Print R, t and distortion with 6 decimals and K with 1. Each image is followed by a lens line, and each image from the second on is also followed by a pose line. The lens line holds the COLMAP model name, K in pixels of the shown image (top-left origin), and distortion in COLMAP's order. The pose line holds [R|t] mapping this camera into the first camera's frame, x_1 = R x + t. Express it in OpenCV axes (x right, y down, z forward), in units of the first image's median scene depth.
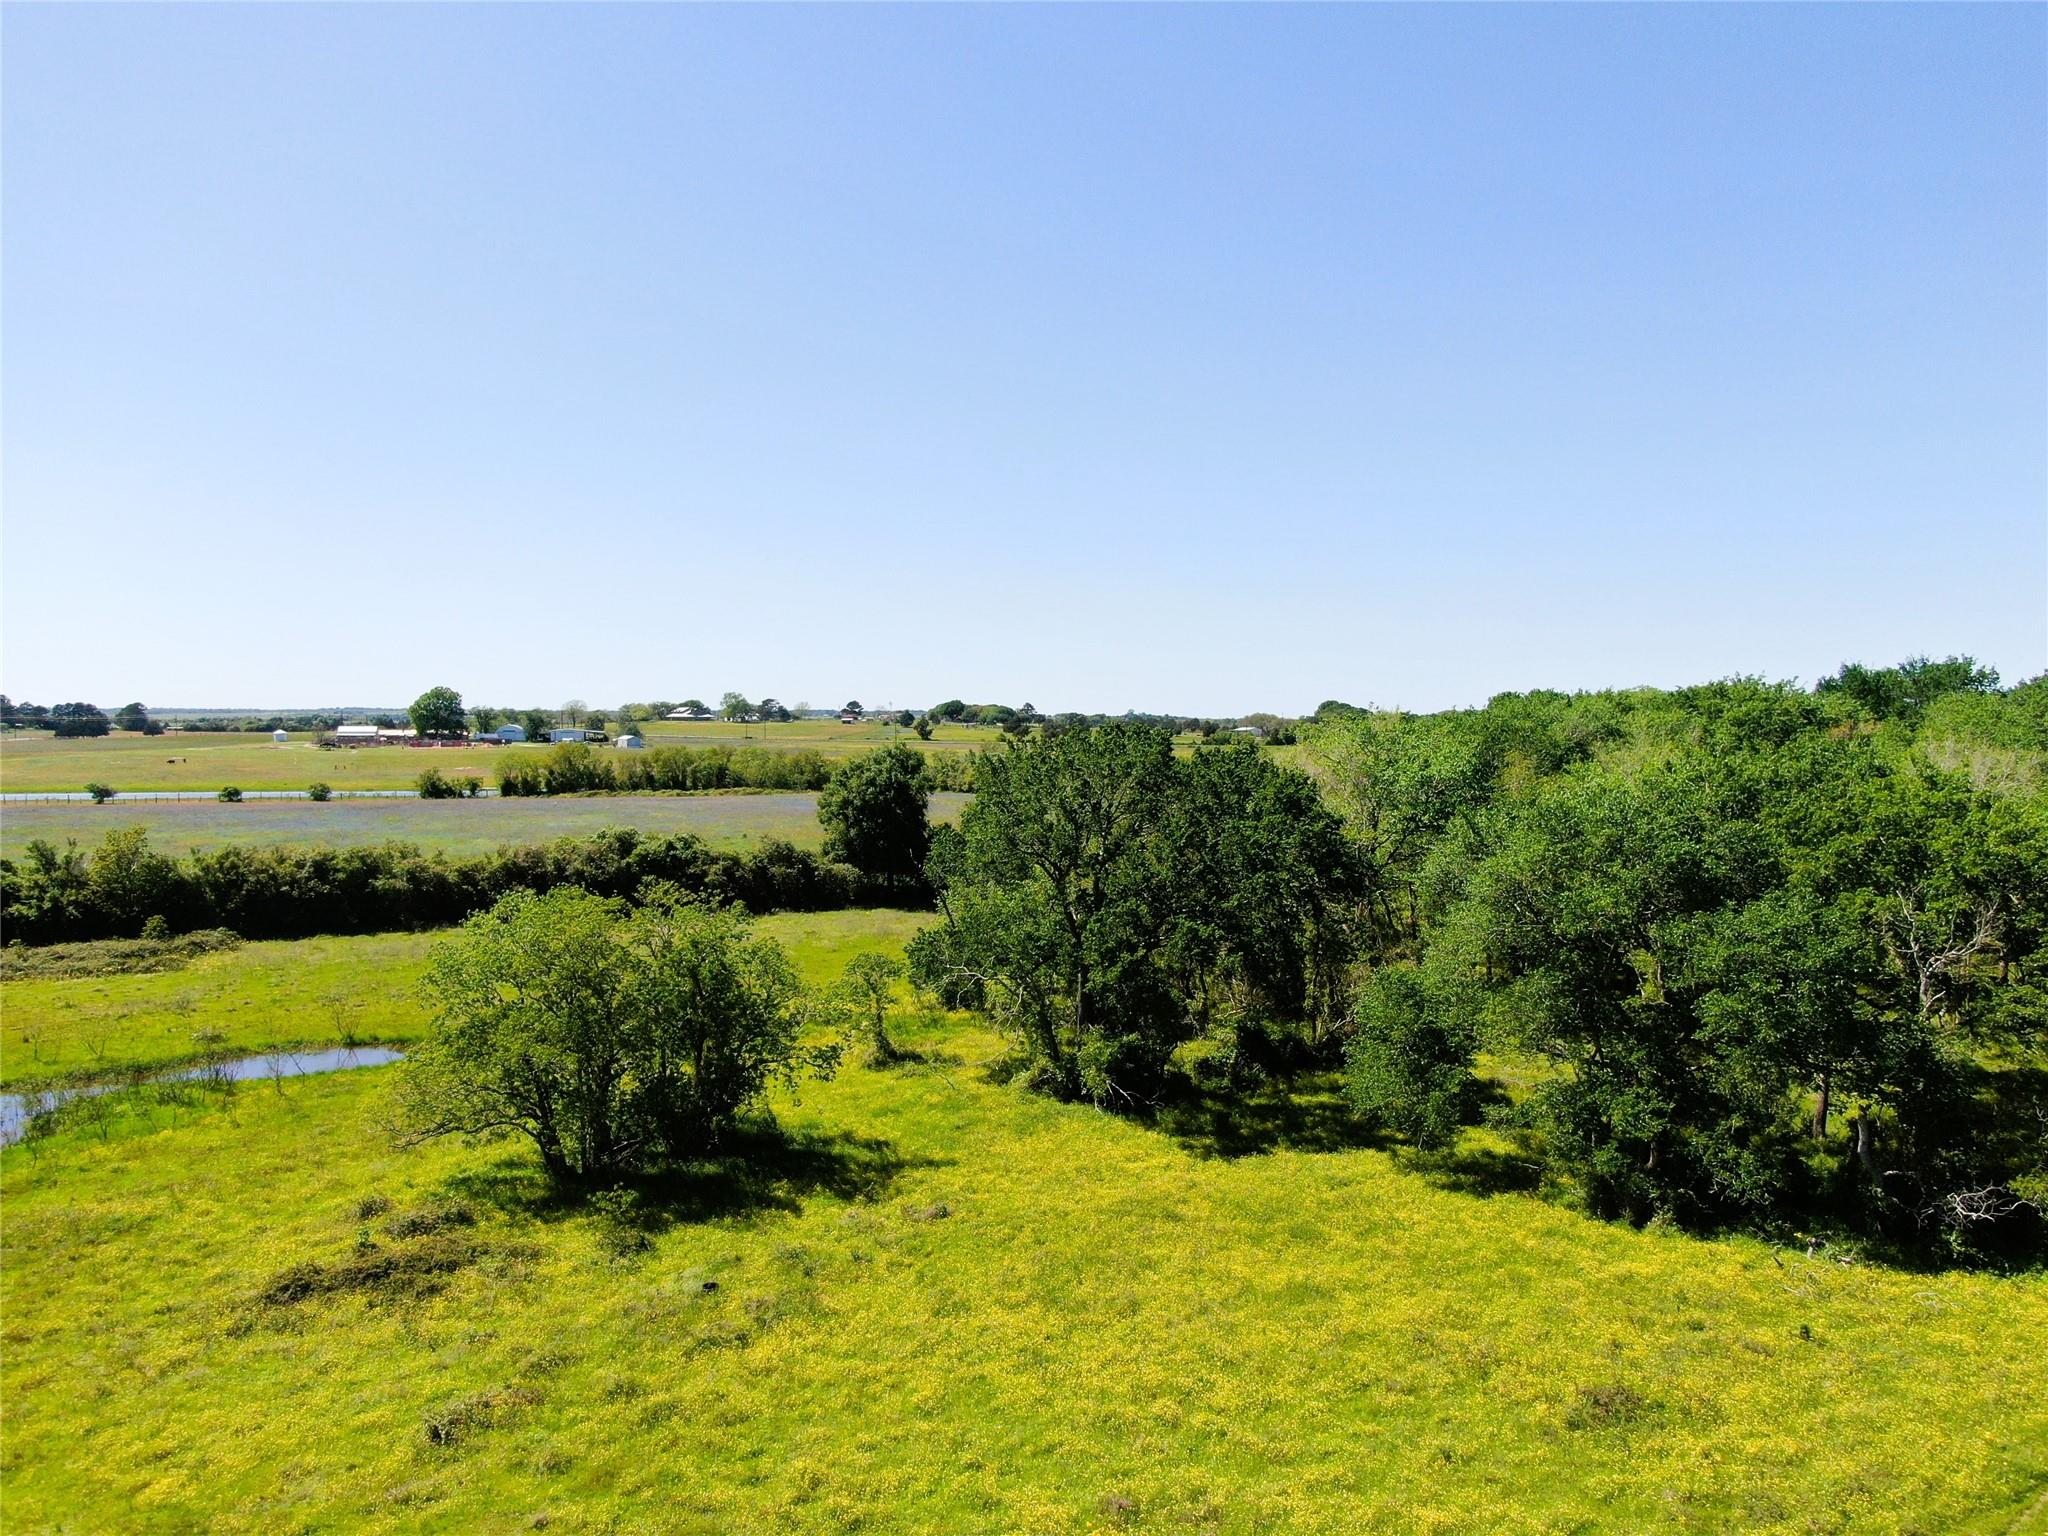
lens RADIAL K [[1452.2, 0, 1028.7], [0, 1452.2, 787.3], [0, 0, 1]] dist [-0.028612, 0.008915]
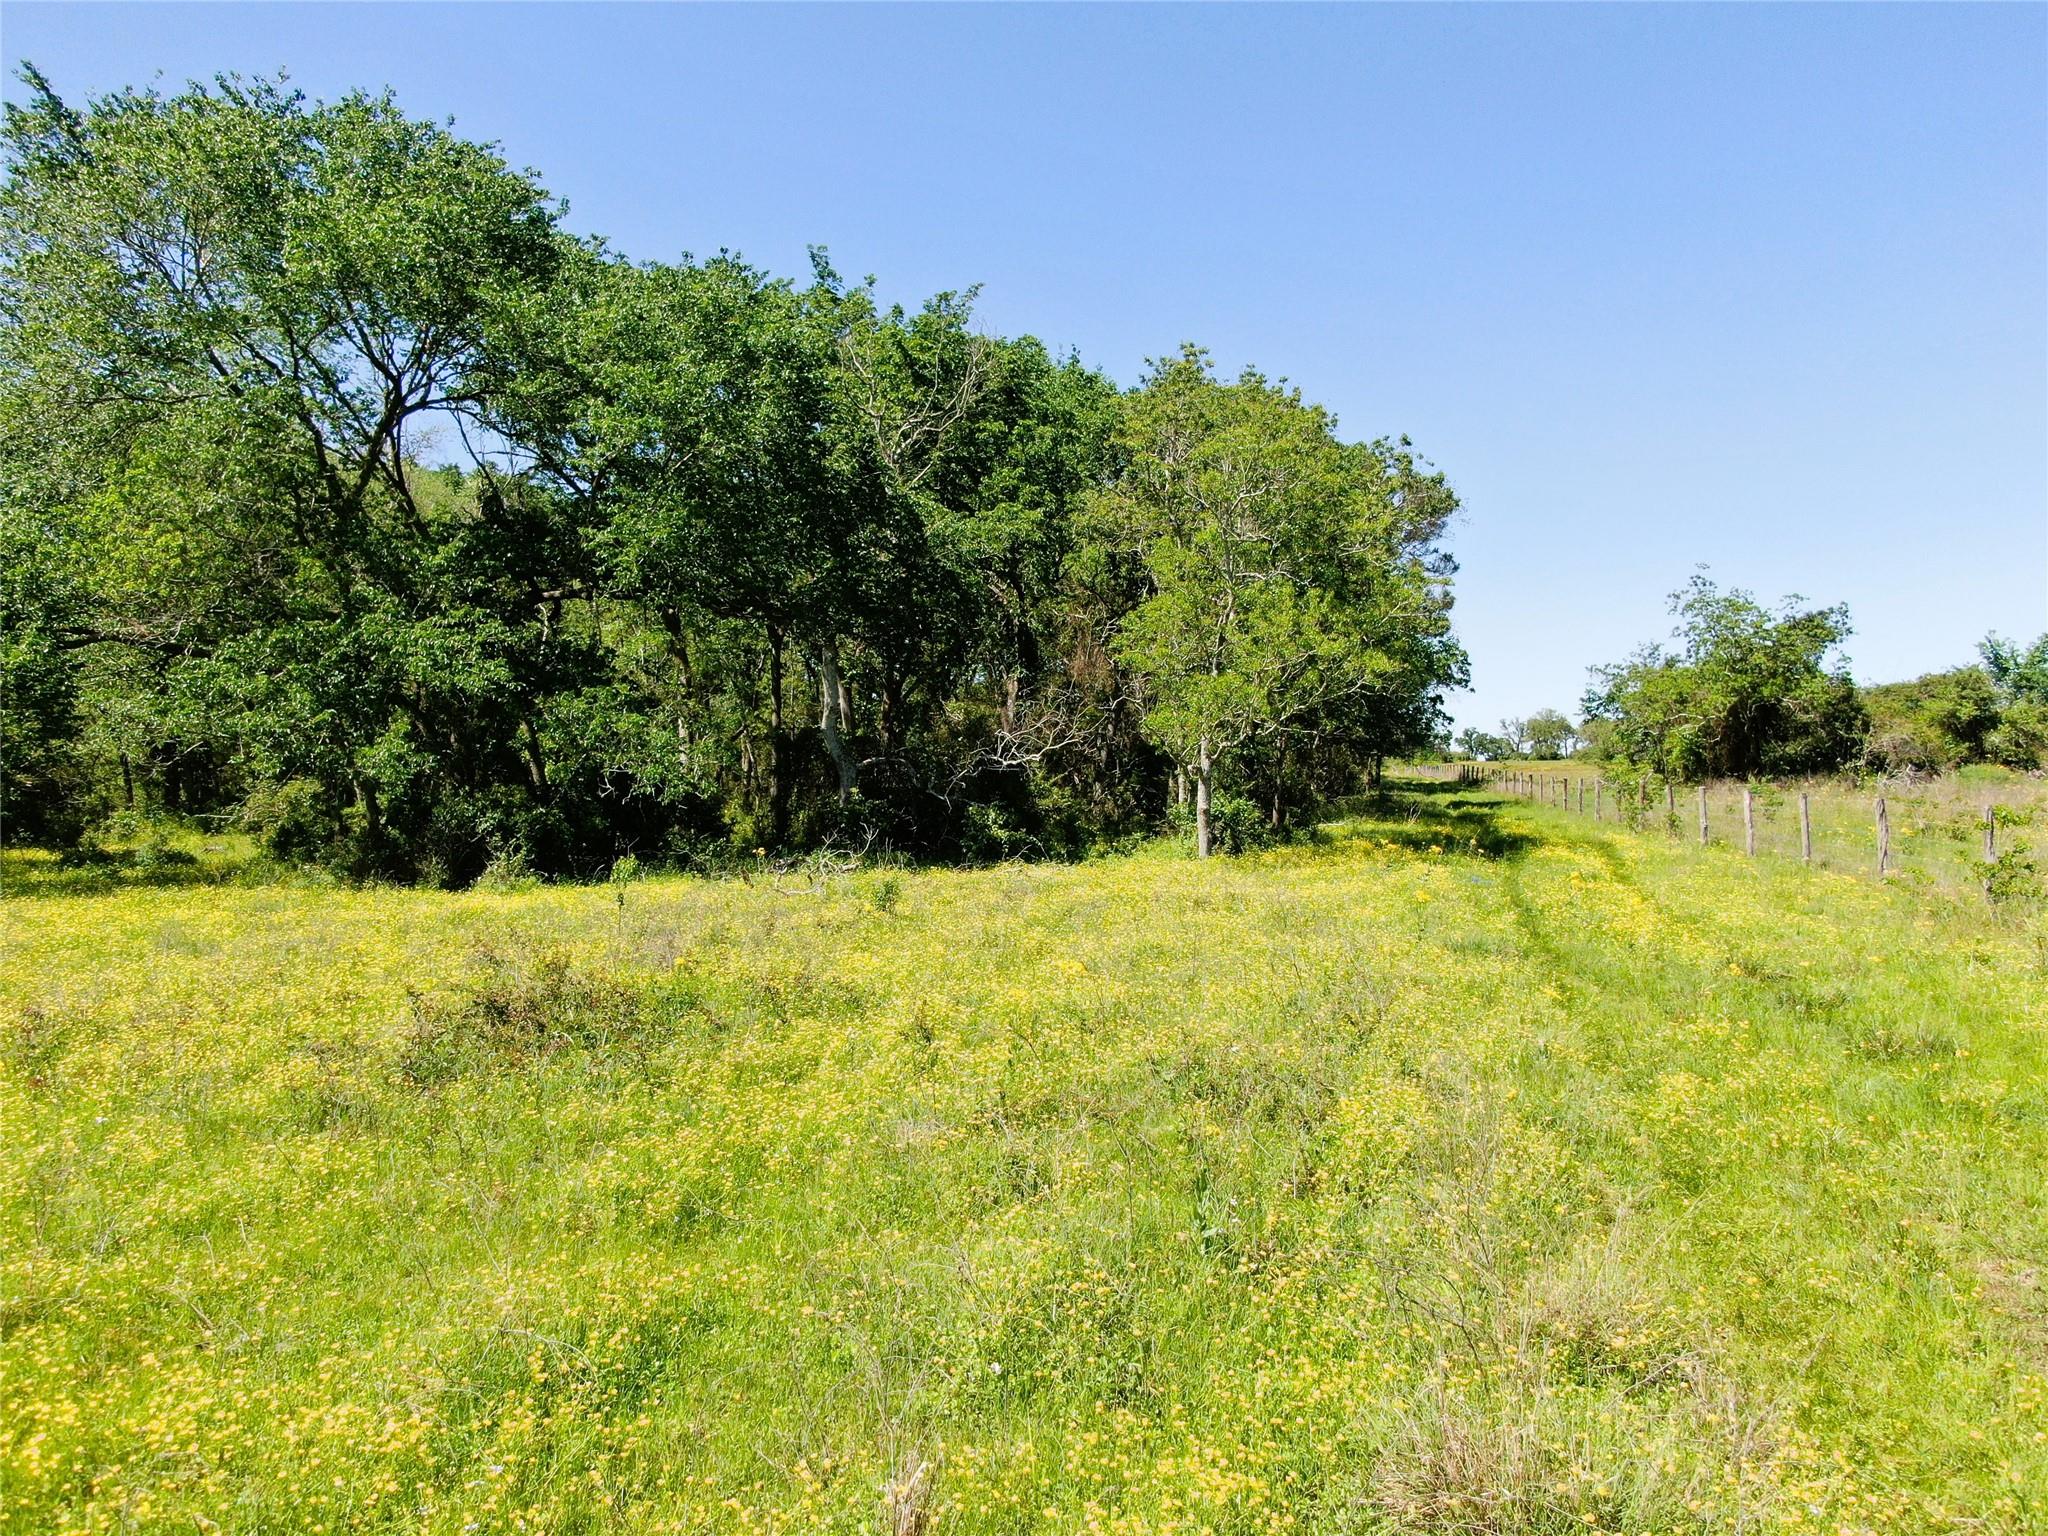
lens RADIAL K [[1452.2, 0, 1024.2], [0, 1452.2, 773.9], [0, 0, 1]] dist [-0.028612, 0.008915]
pose [[0.657127, 0.009477, 0.753720, 0.186896], [0.035871, 0.998395, -0.043828, 0.294805], [-0.752926, 0.055837, 0.655732, 0.547376]]
